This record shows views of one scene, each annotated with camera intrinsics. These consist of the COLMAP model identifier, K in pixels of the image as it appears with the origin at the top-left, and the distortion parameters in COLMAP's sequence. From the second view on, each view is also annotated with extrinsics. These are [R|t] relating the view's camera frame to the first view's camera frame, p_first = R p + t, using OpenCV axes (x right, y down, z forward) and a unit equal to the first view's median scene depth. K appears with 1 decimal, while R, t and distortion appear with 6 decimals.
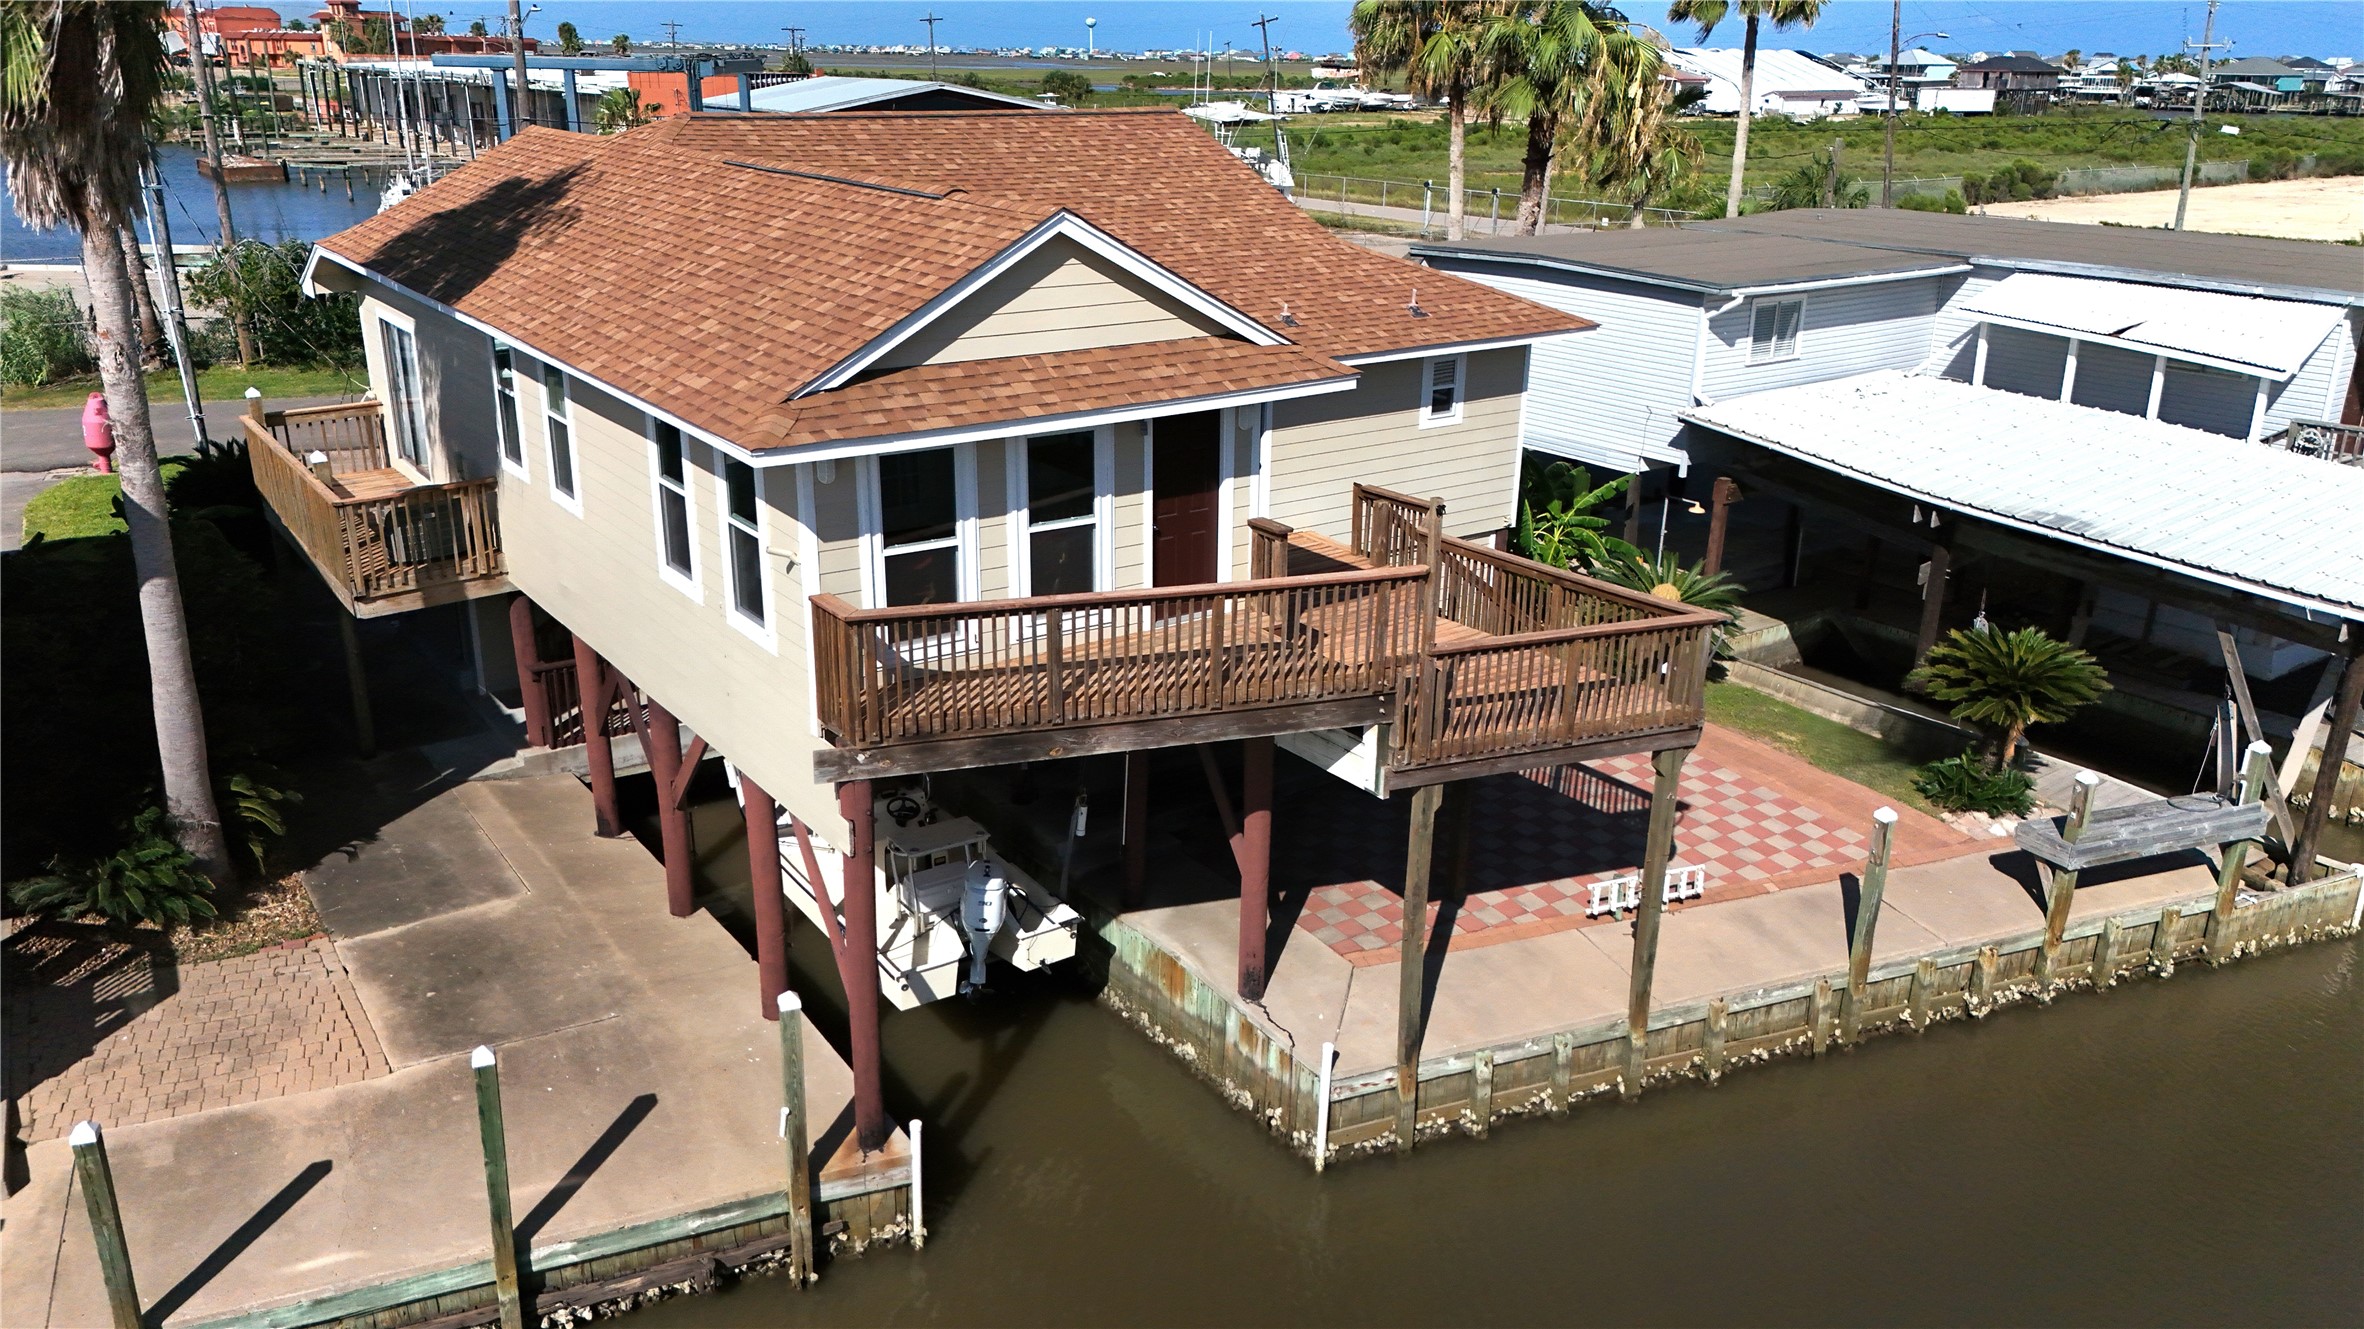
lens RADIAL K [[1737.7, 0, 1182.0], [0, 1737.7, 664.5], [0, 0, 1]] dist [0.063402, -0.040960]
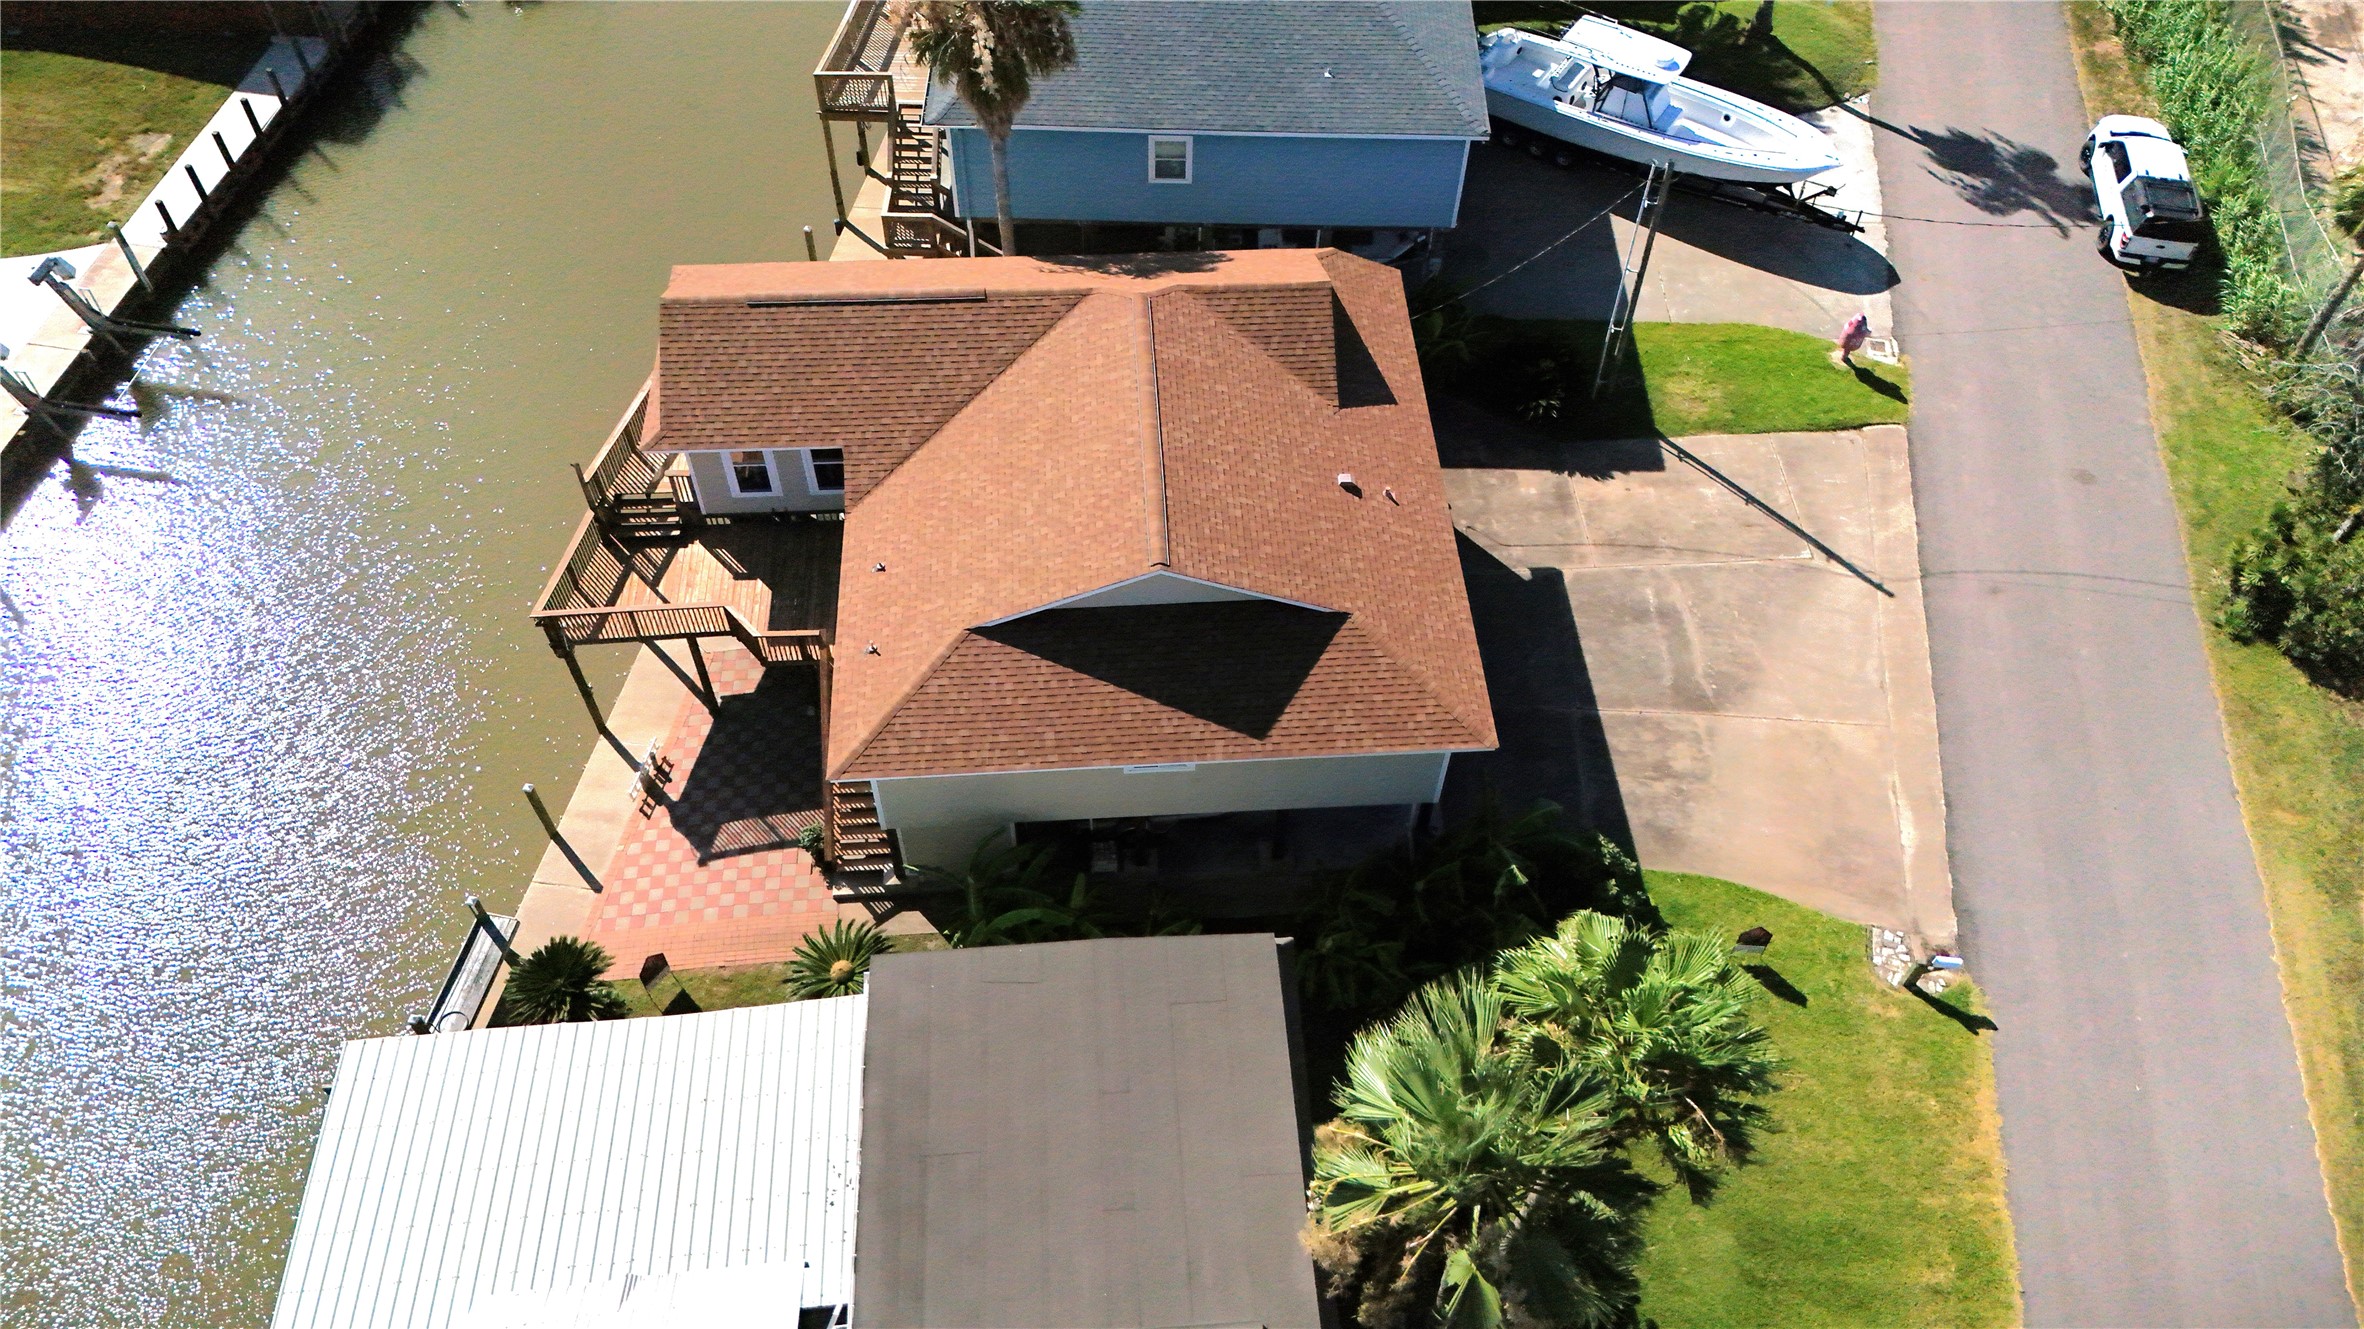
lens RADIAL K [[1734.3, 0, 1199.7], [0, 1734.3, 665.6], [0, 0, 1]] dist [0.101200, -0.068860]
pose [[-0.522422, 0.661213, -0.538399, 1.050179], [-0.312131, 0.439297, 0.842373, -2.029362], [0.793505, 0.608125, -0.023113, 1.666263]]
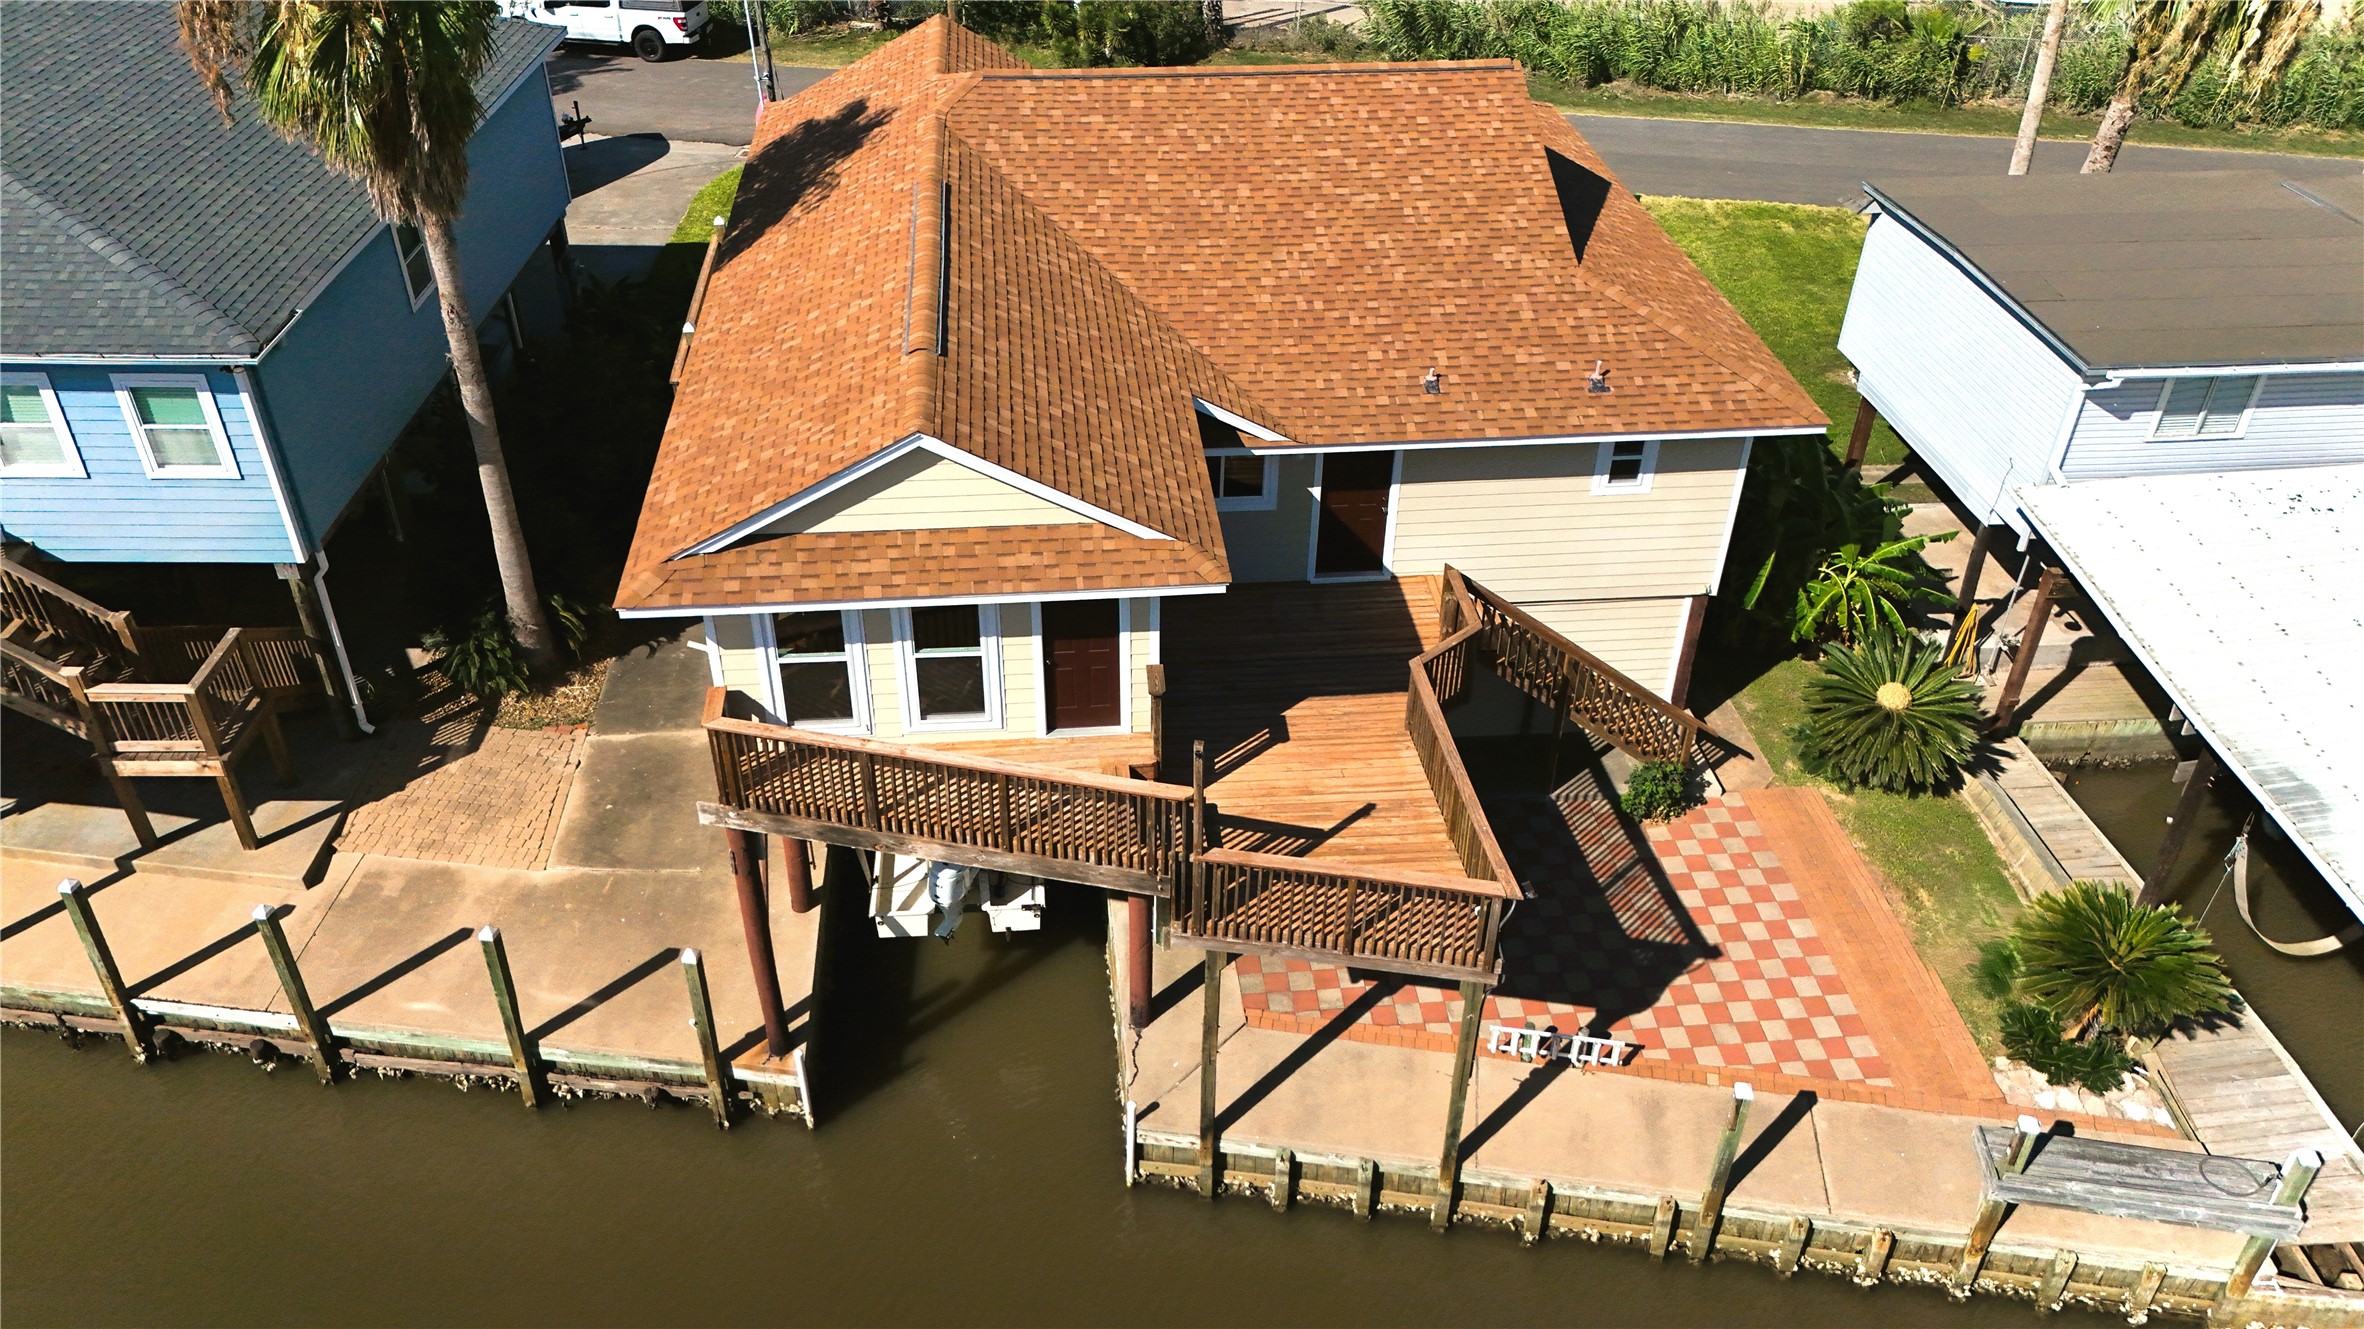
lens RADIAL K [[1737.7, 0, 1182.0], [0, 1737.7, 664.5], [0, 0, 1]] dist [0.063402, -0.040960]
pose [[0.867013, 0.285225, -0.408576, 0.488323], [-0.168832, 0.939620, 0.297675, -0.399887], [0.468811, -0.189108, 0.862818, 0.052034]]
